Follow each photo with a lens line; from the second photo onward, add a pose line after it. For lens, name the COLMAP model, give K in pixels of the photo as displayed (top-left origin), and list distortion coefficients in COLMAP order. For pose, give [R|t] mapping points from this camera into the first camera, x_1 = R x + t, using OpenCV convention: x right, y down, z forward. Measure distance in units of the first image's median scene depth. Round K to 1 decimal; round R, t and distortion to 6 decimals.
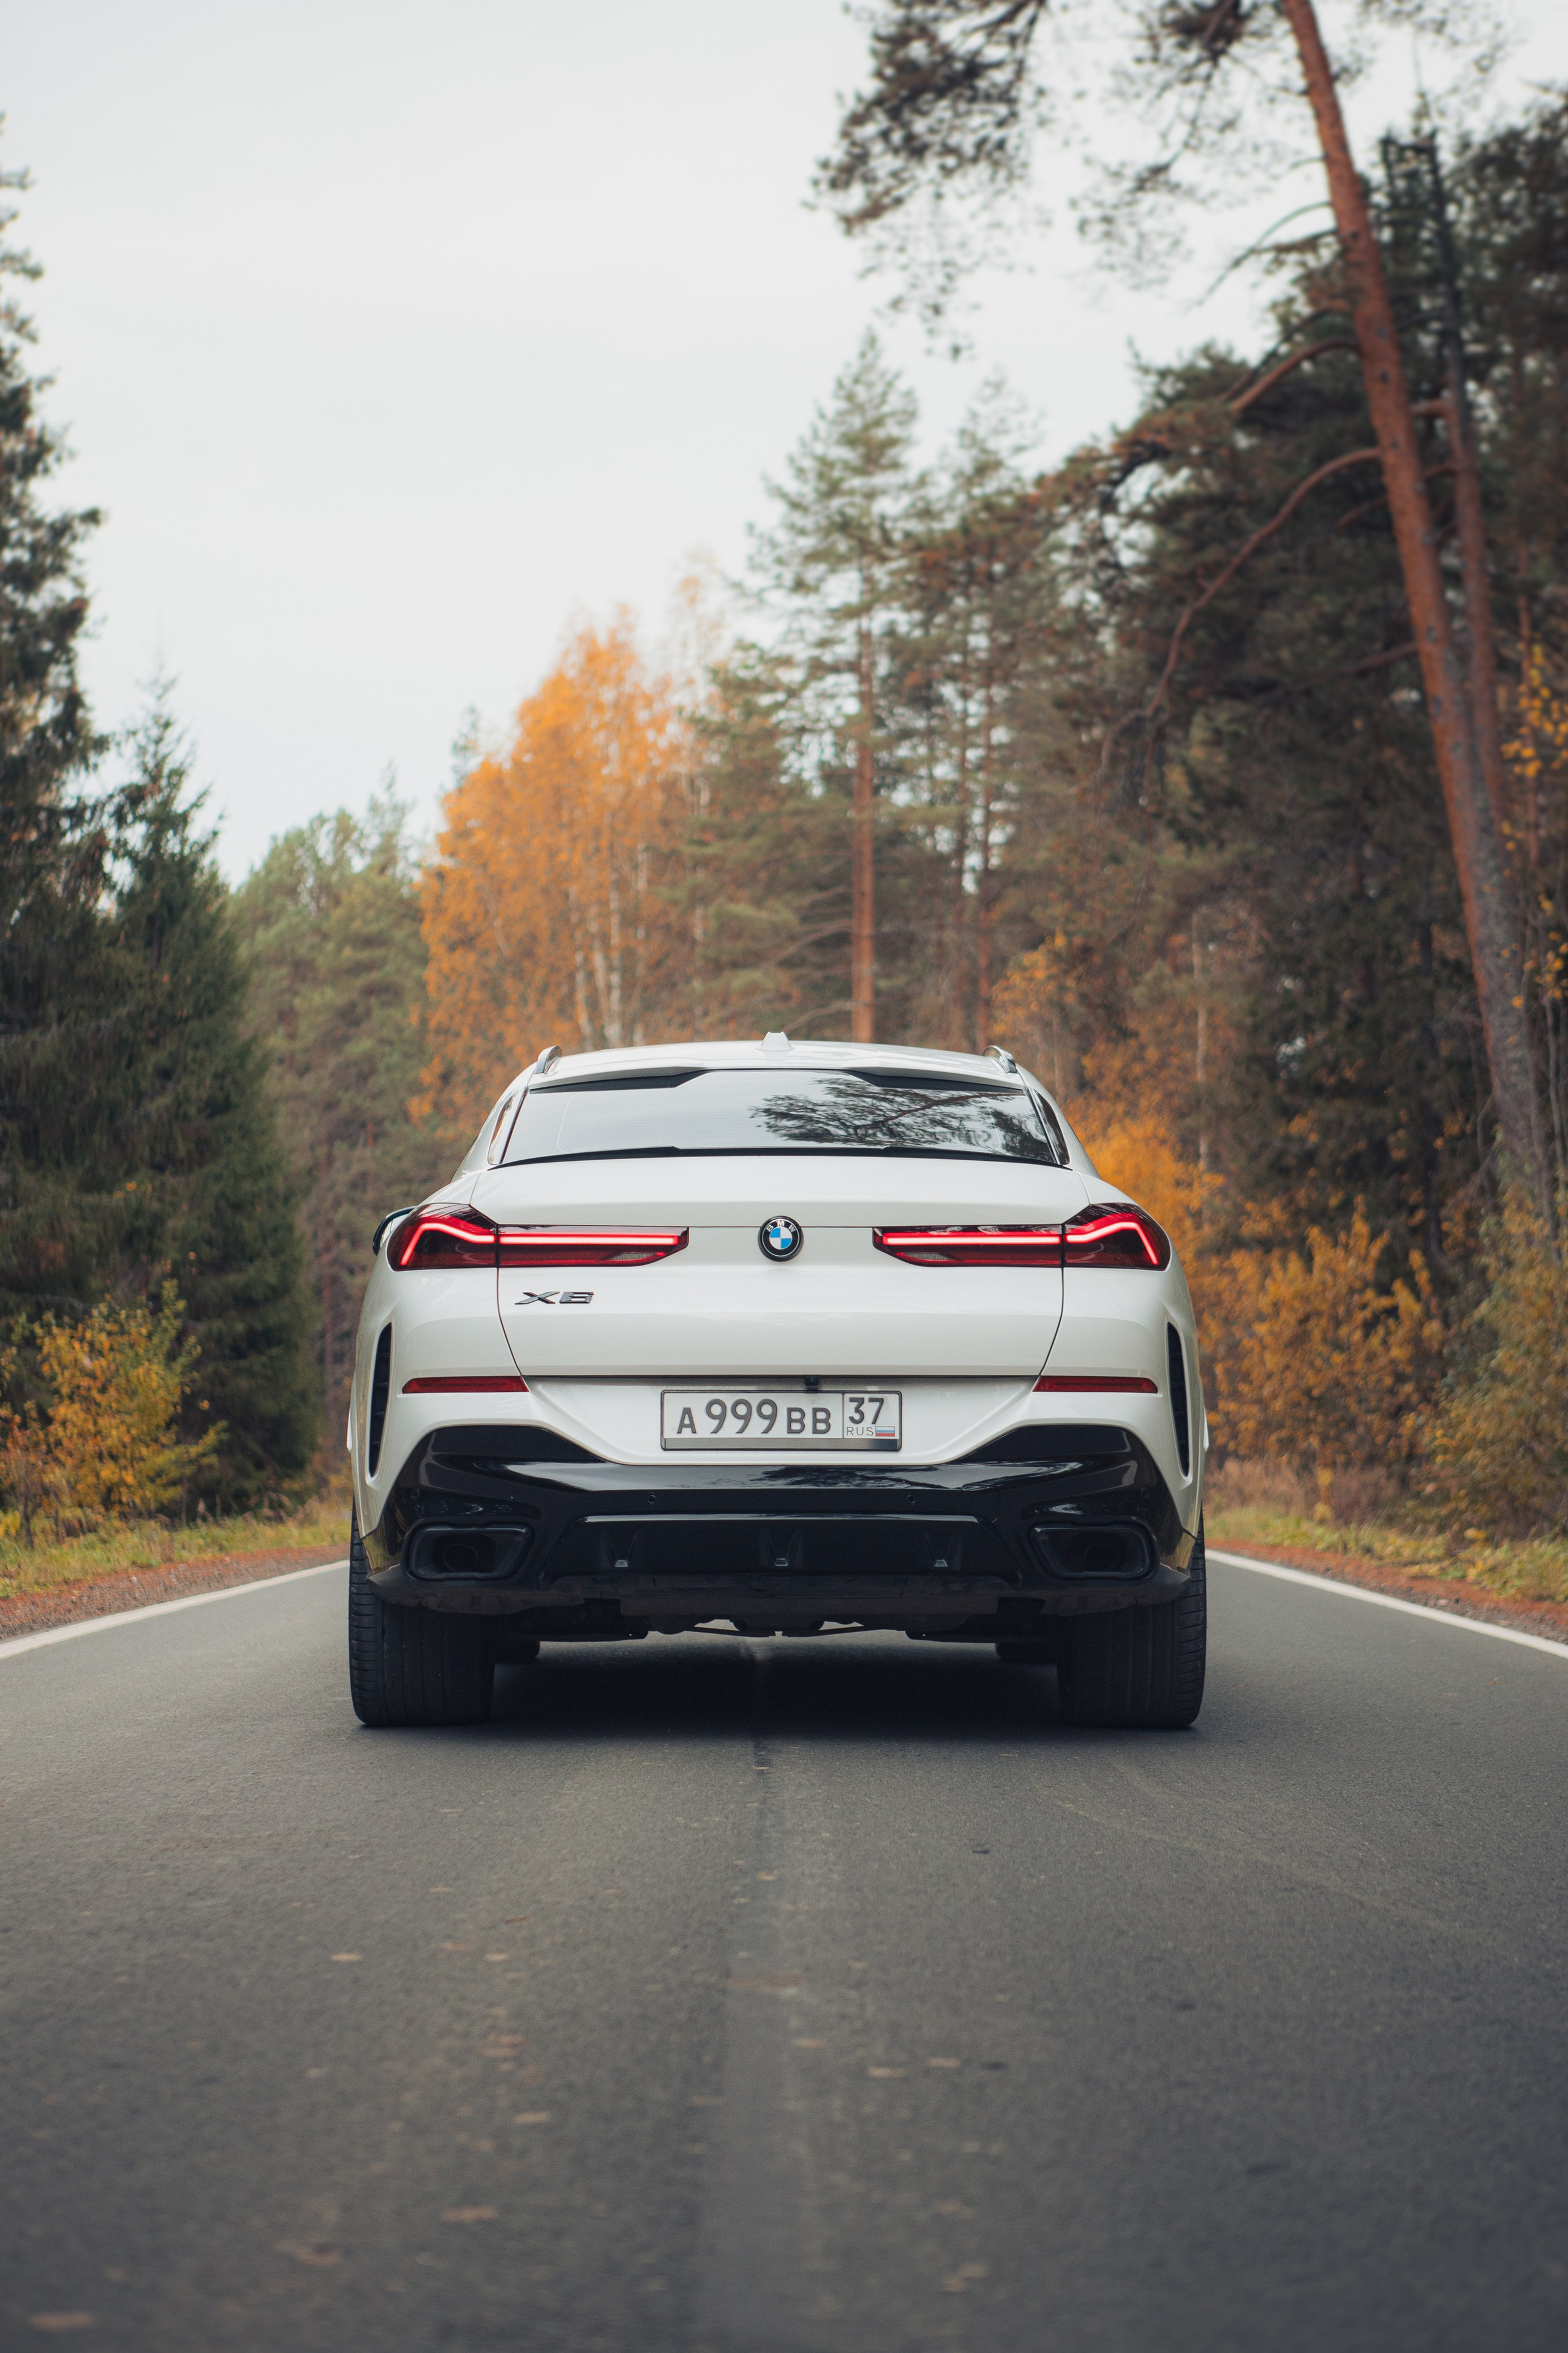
lens RADIAL K [[4667.8, 0, 784.0], [0, 4667.8, 1176.5], [0, 0, 1]] dist [-0.048750, 0.004543]
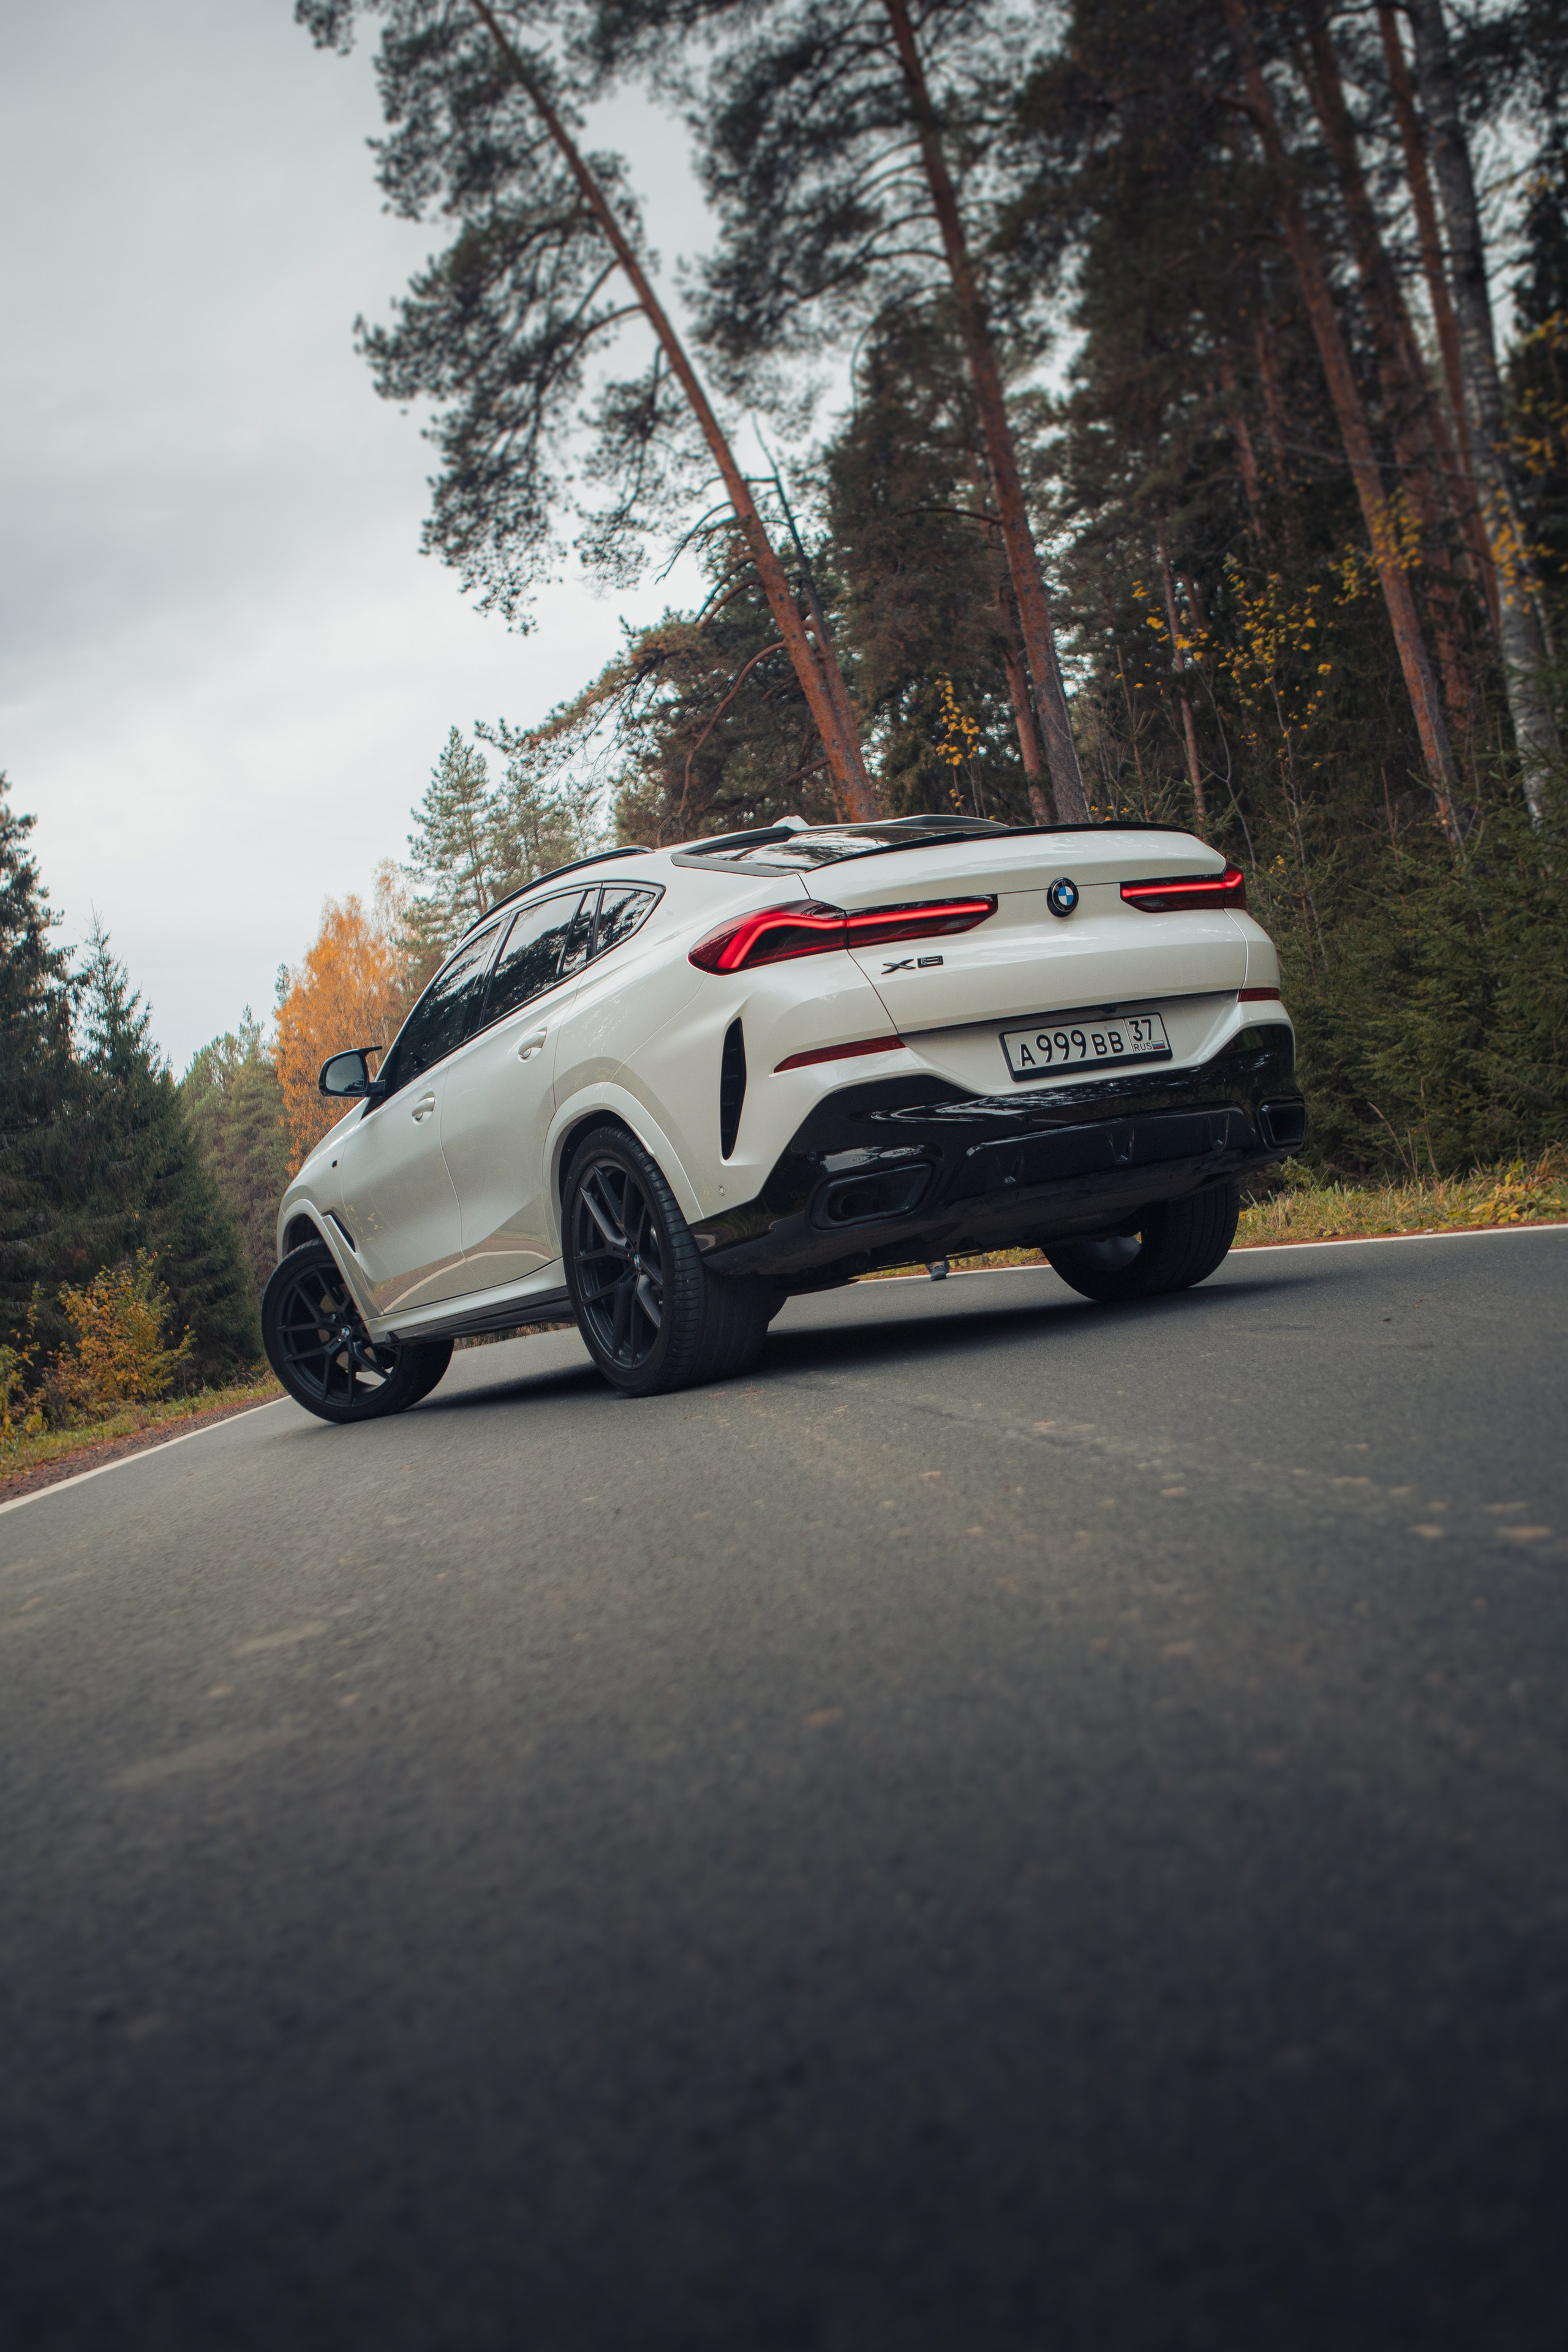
lens RADIAL K [[2019.7, 0, 784.0], [0, 2019.7, 1176.0], [0, 0, 1]] dist [-0.023157, -0.001046]
pose [[0.971862, -0.176068, 0.156474, -0.015897], [0.175910, 0.984292, 0.014970, 0.017640], [-0.156652, 0.012977, 0.987569, 0.200220]]
